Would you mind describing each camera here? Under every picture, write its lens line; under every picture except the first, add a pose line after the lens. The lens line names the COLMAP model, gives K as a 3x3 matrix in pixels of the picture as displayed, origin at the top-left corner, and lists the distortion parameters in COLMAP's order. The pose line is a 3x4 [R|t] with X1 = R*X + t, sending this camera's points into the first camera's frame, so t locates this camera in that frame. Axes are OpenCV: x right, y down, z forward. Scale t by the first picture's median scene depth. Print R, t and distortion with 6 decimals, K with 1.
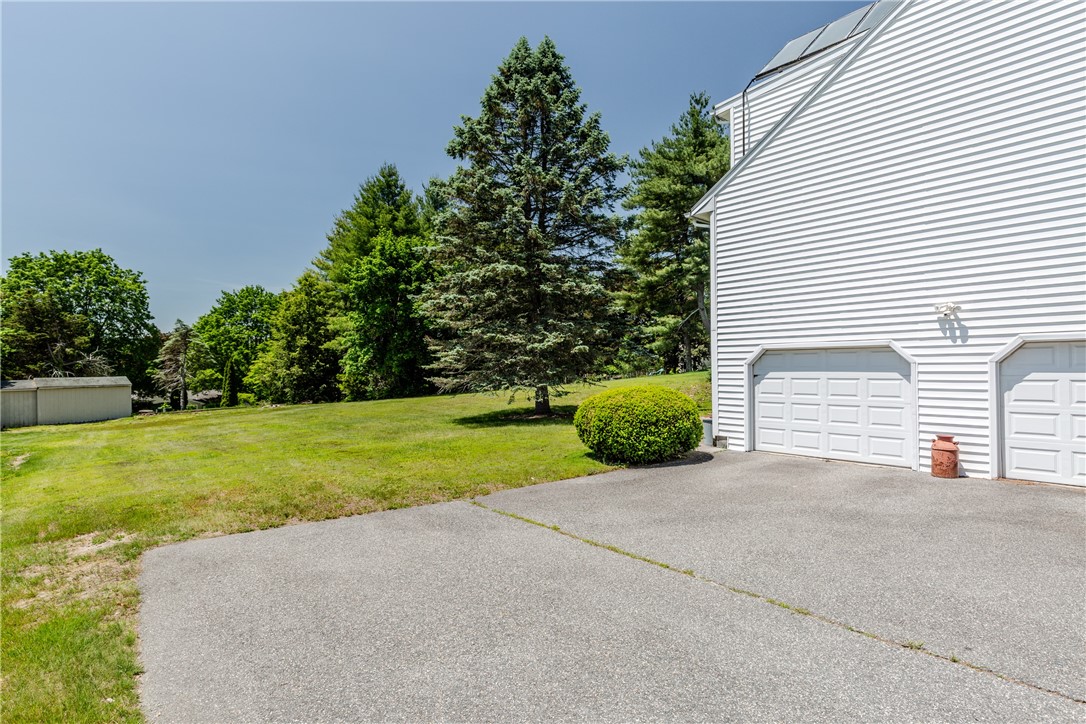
lens RADIAL K [[547.0, 0, 545.4], [0, 547.0, 357.5], [0, 0, 1]] dist [0.000179, 0.001078]
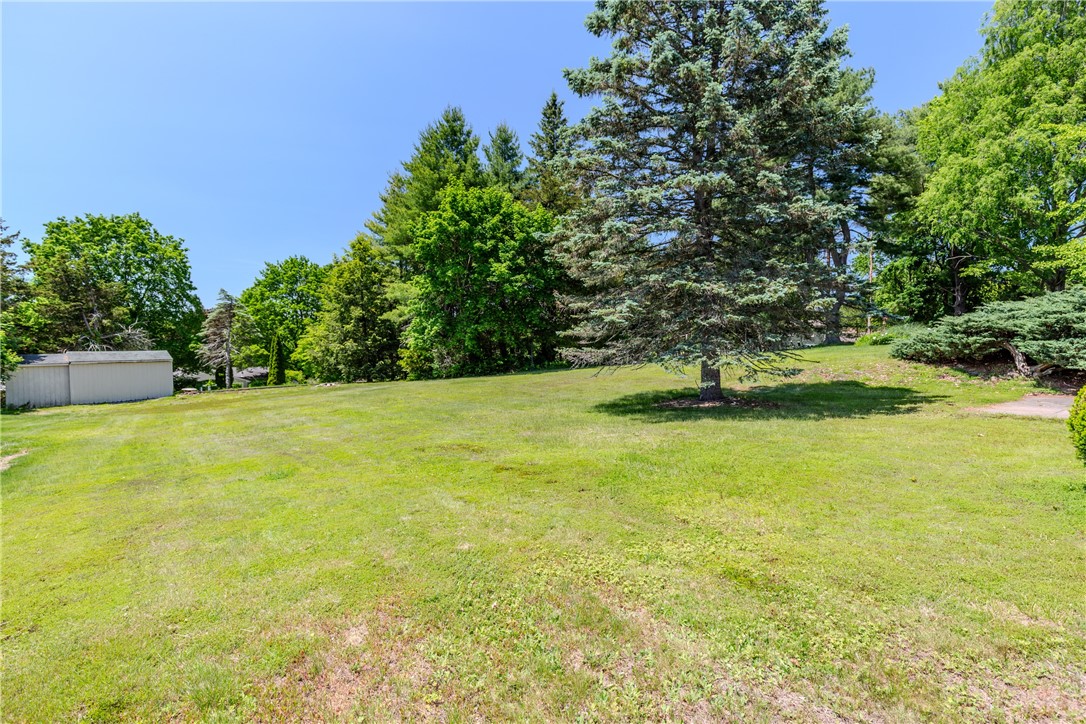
lens RADIAL K [[547.0, 0, 546.4], [0, 547.0, 357.3], [0, 0, 1]] dist [0.000179, 0.001078]
pose [[0.998424, 0.004251, -0.055958, -0.092594], [-0.002167, 0.999304, 0.037249, 0.010340], [0.056077, -0.037069, 0.997738, 0.135736]]
